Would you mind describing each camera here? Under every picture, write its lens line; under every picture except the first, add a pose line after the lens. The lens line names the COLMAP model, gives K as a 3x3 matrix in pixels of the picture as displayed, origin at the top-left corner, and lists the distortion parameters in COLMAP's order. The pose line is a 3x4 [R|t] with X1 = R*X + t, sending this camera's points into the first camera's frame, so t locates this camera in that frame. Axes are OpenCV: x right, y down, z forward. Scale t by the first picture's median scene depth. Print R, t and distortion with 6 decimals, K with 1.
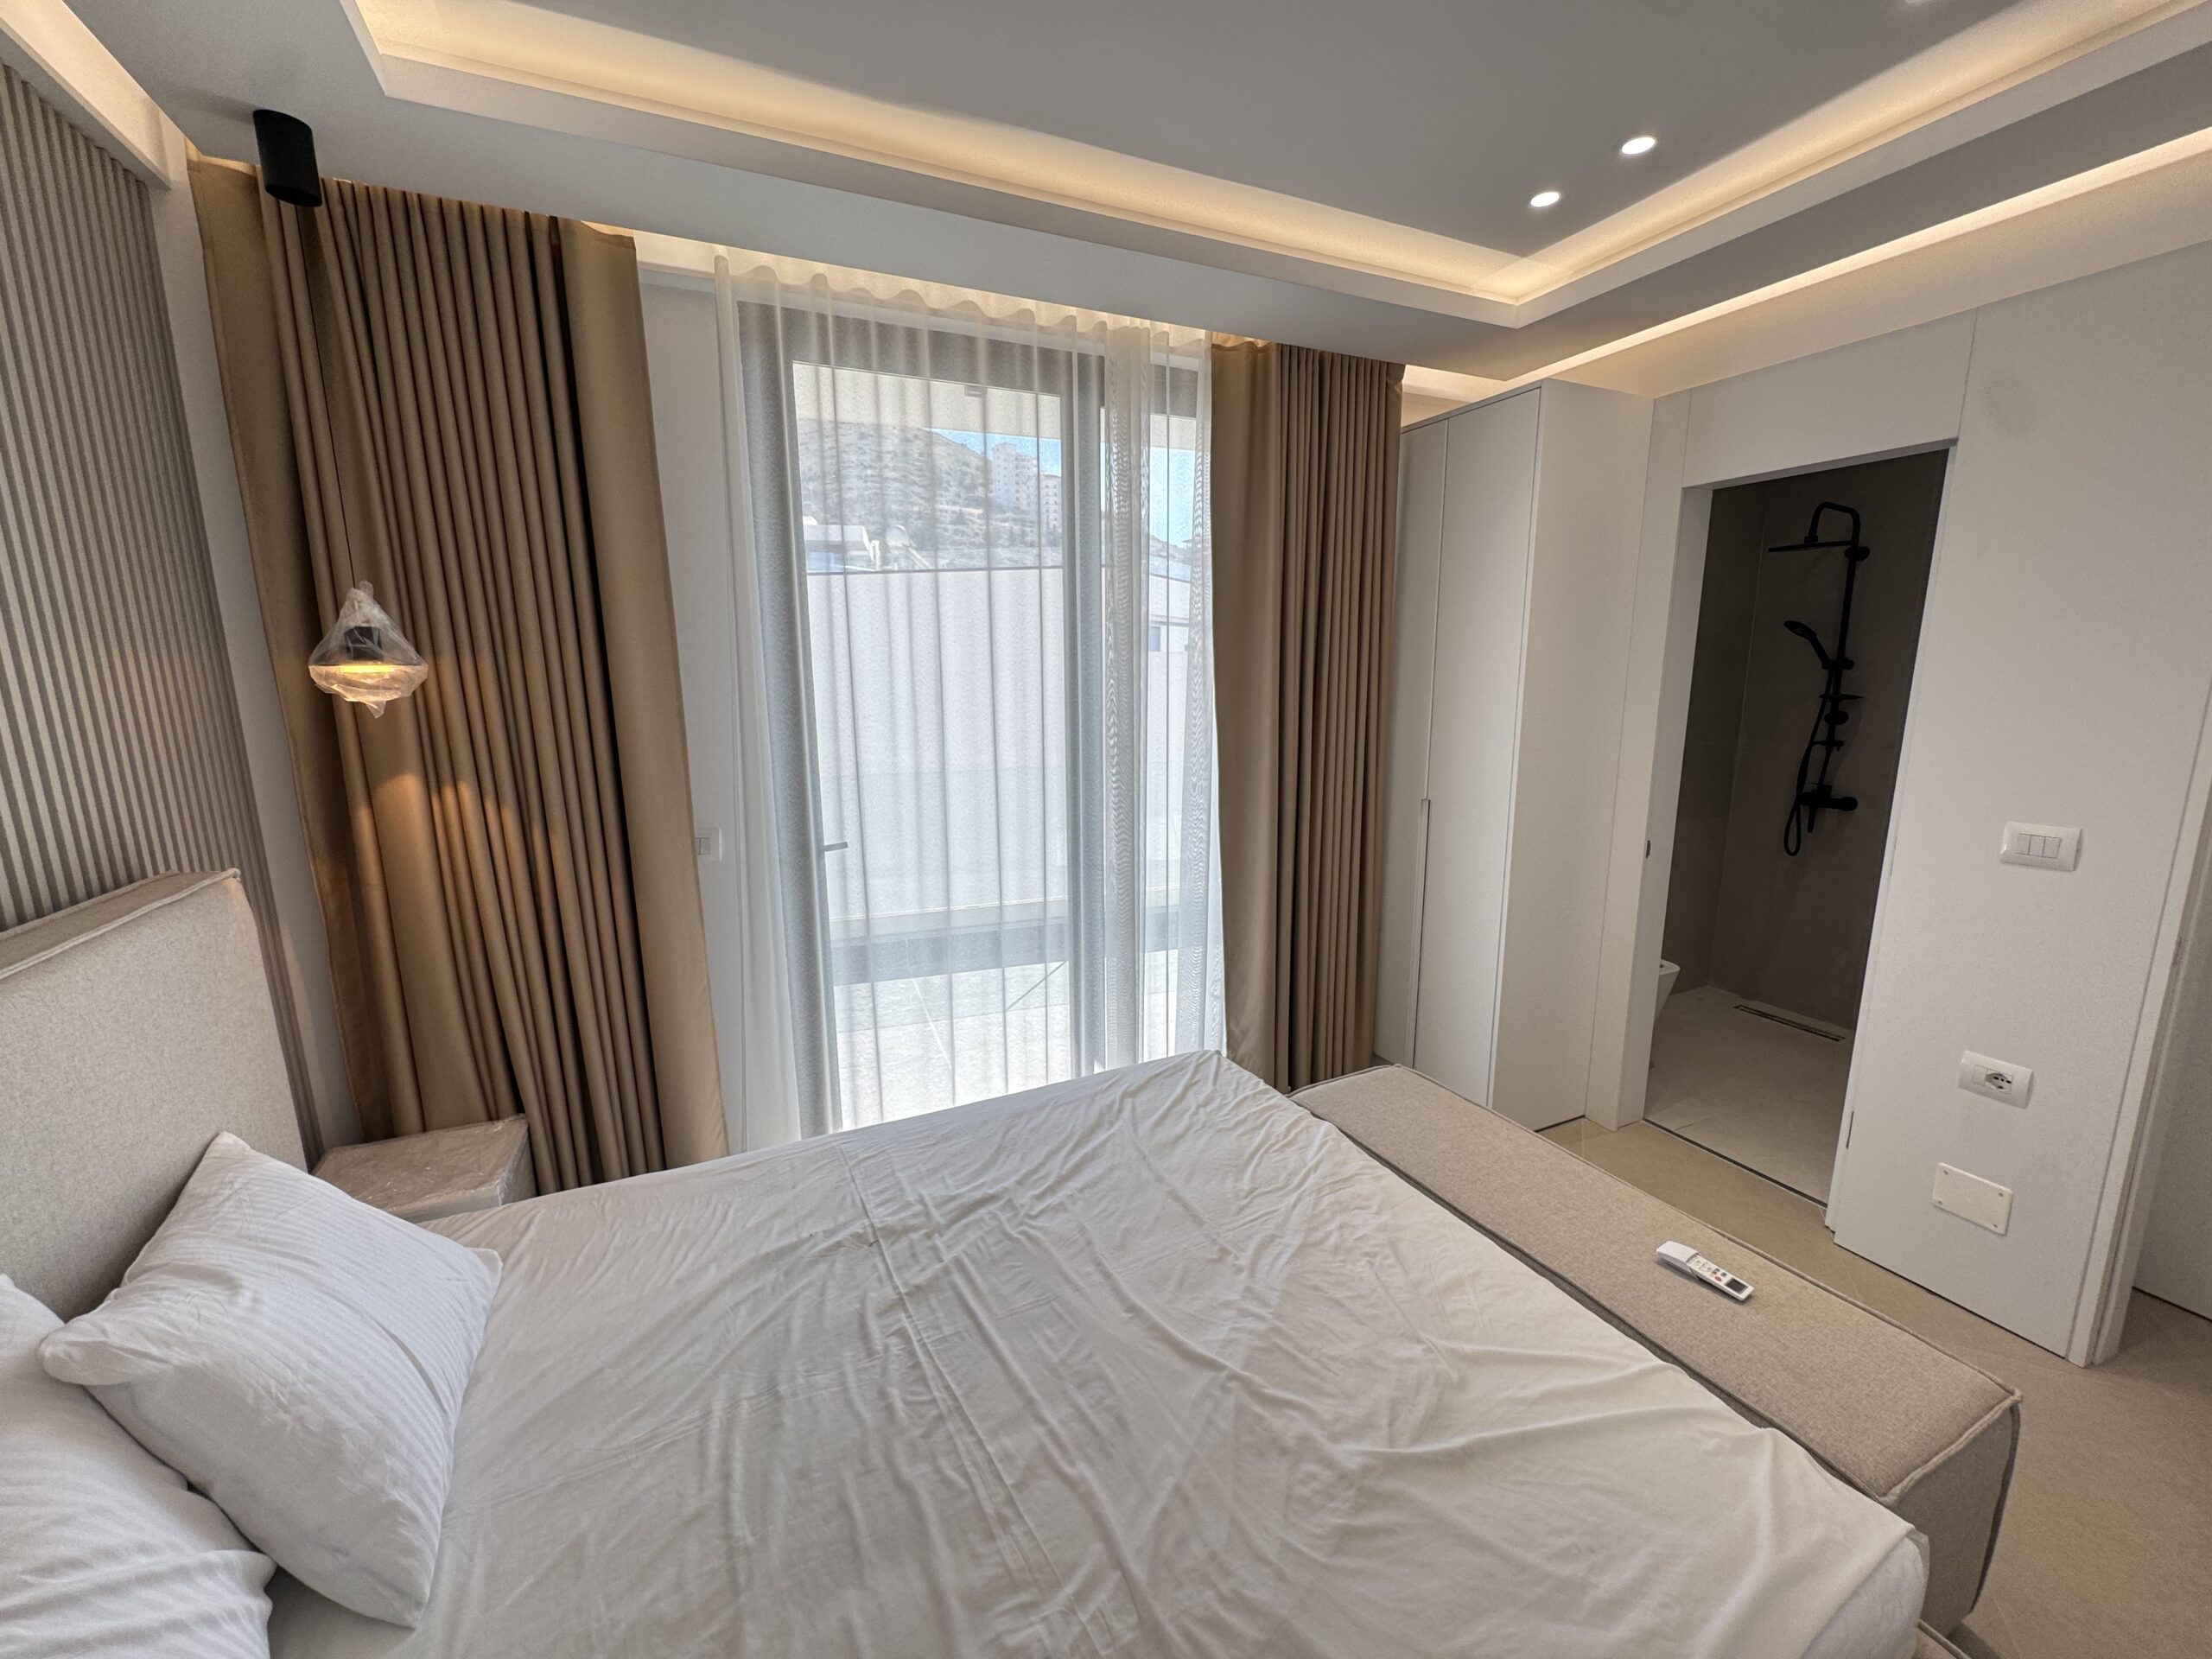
lens RADIAL K [[883.8, 0, 1105.0], [0, 883.8, 832.2], [0, 0, 1]] dist [-0.003462, -0.000125]
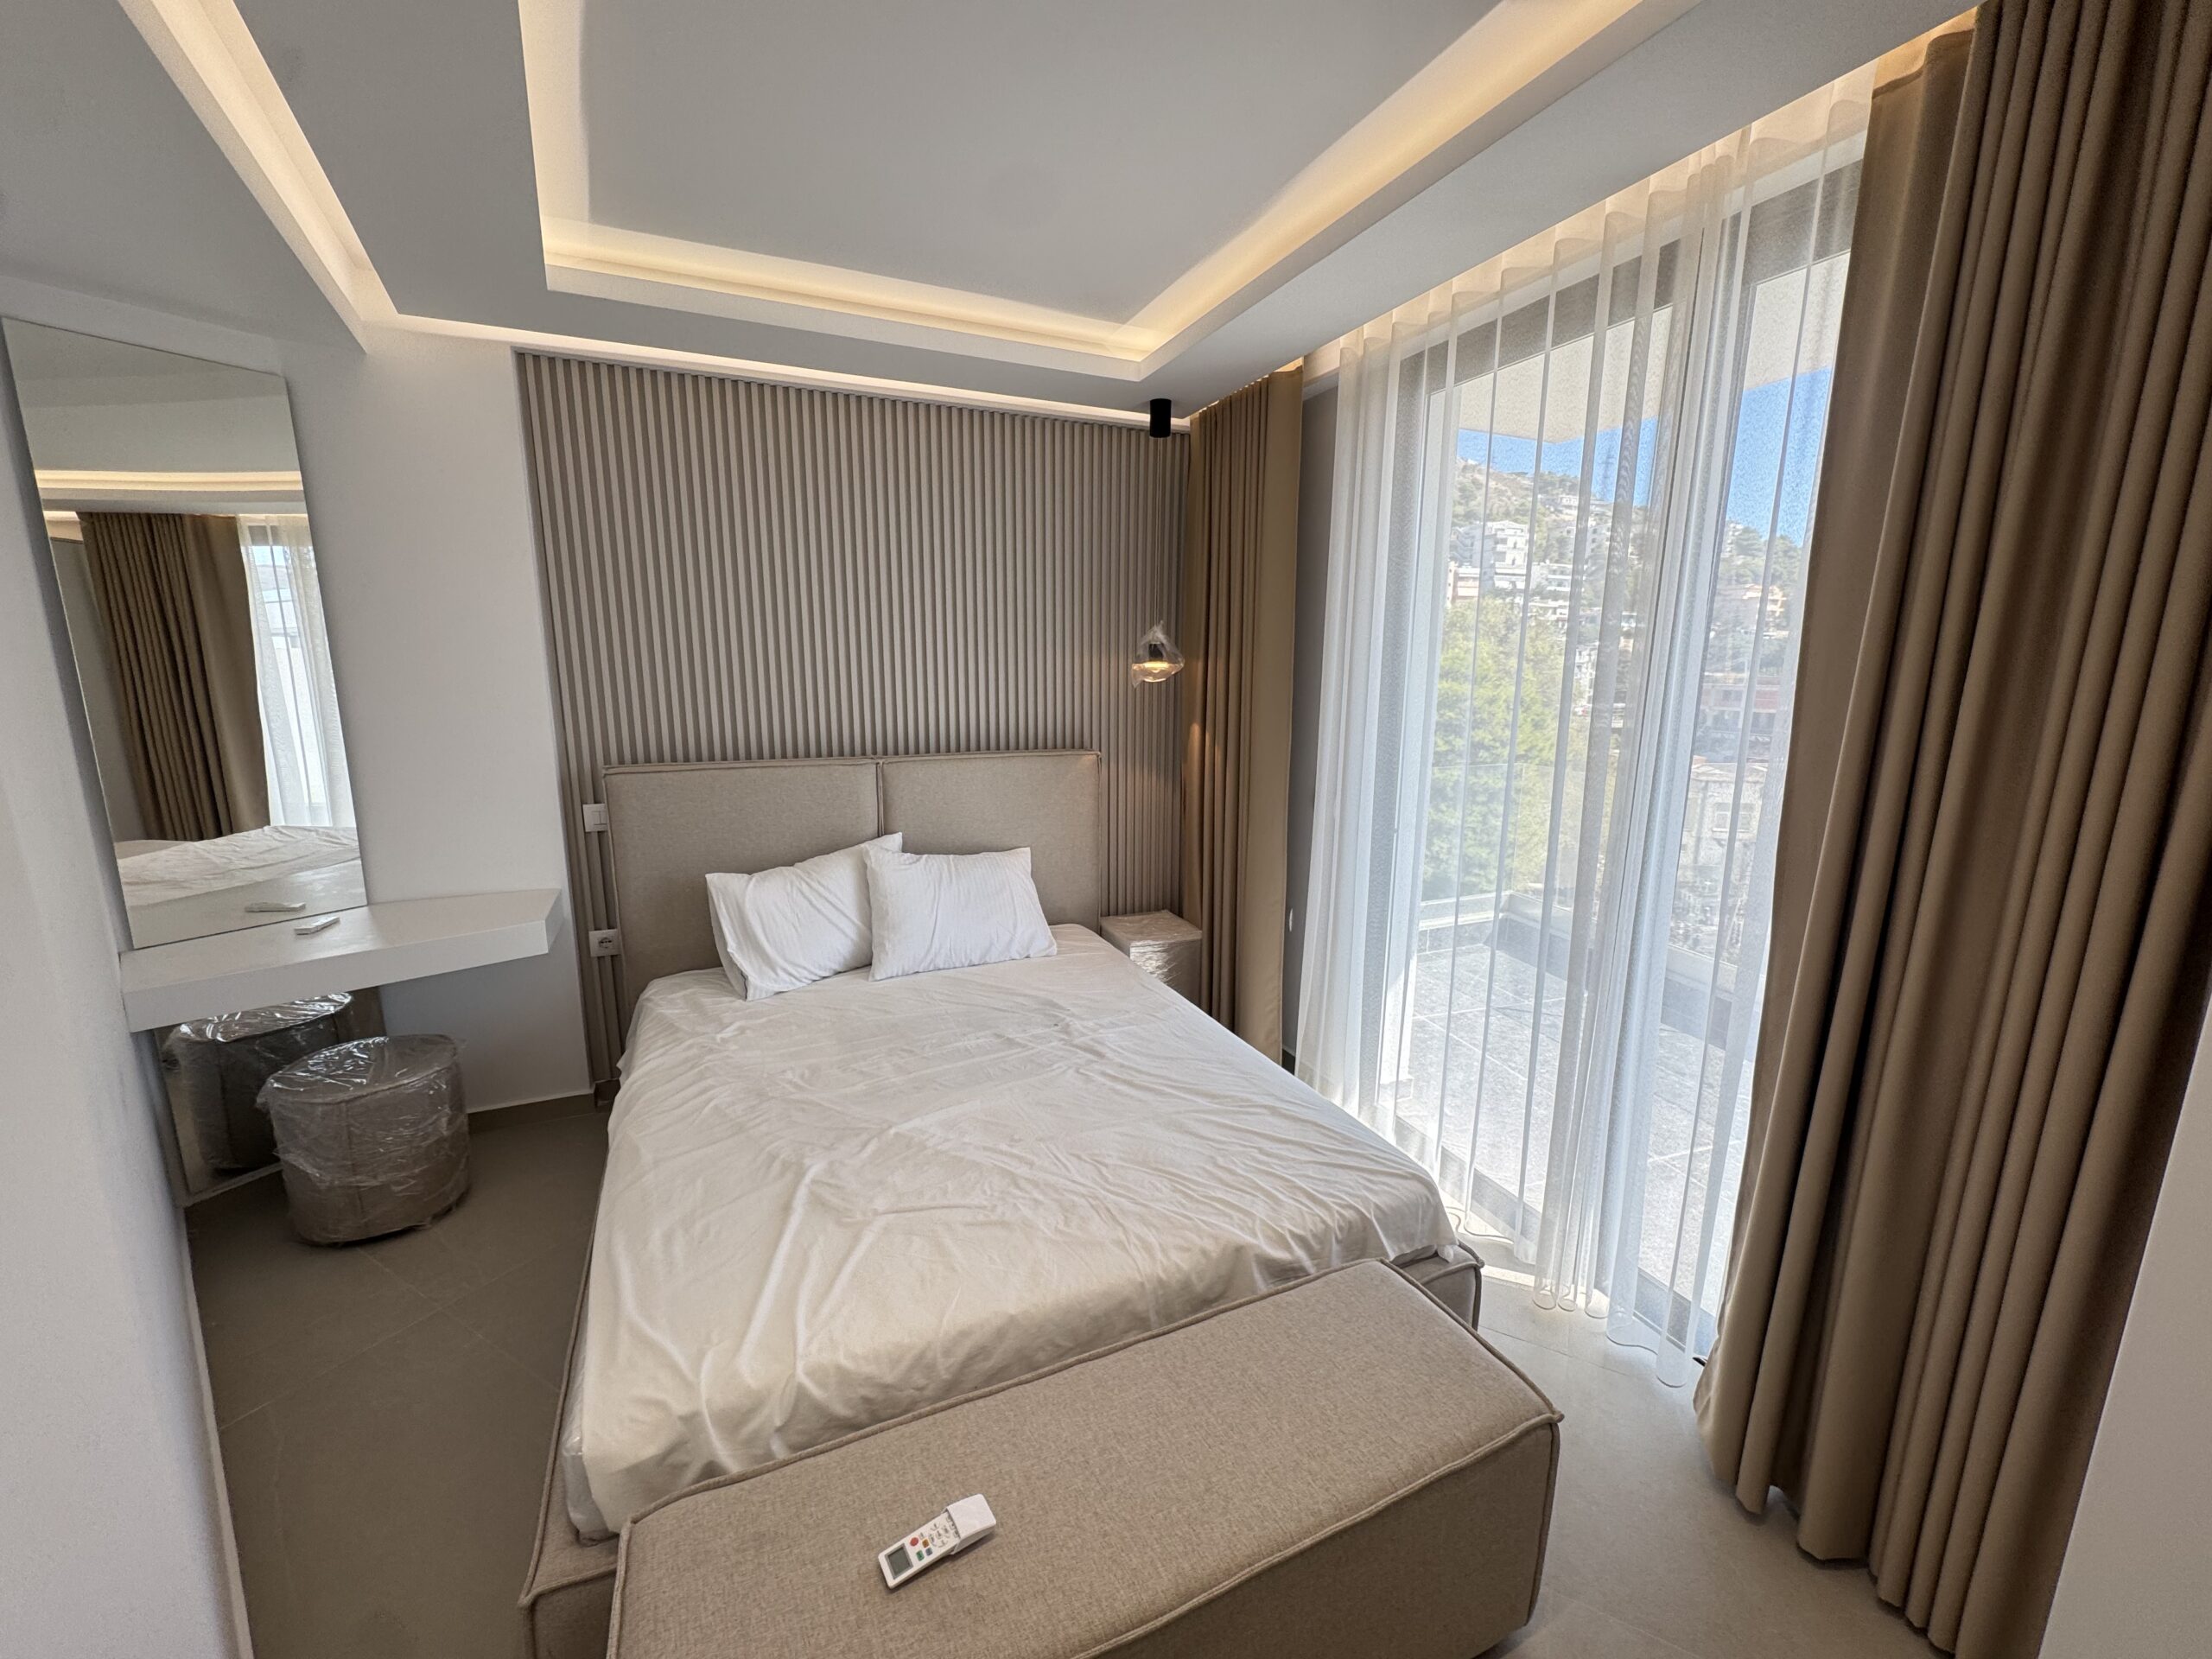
lens RADIAL K [[883.8, 0, 1100.0], [0, 883.8, 837.4], [0, 0, 1]] dist [-0.003462, -0.000125]
pose [[-0.044490, 0.195710, -0.979652, 1.131715], [-0.189050, 0.961255, 0.200621, -0.181602], [0.980959, 0.194129, -0.005767, 0.932823]]
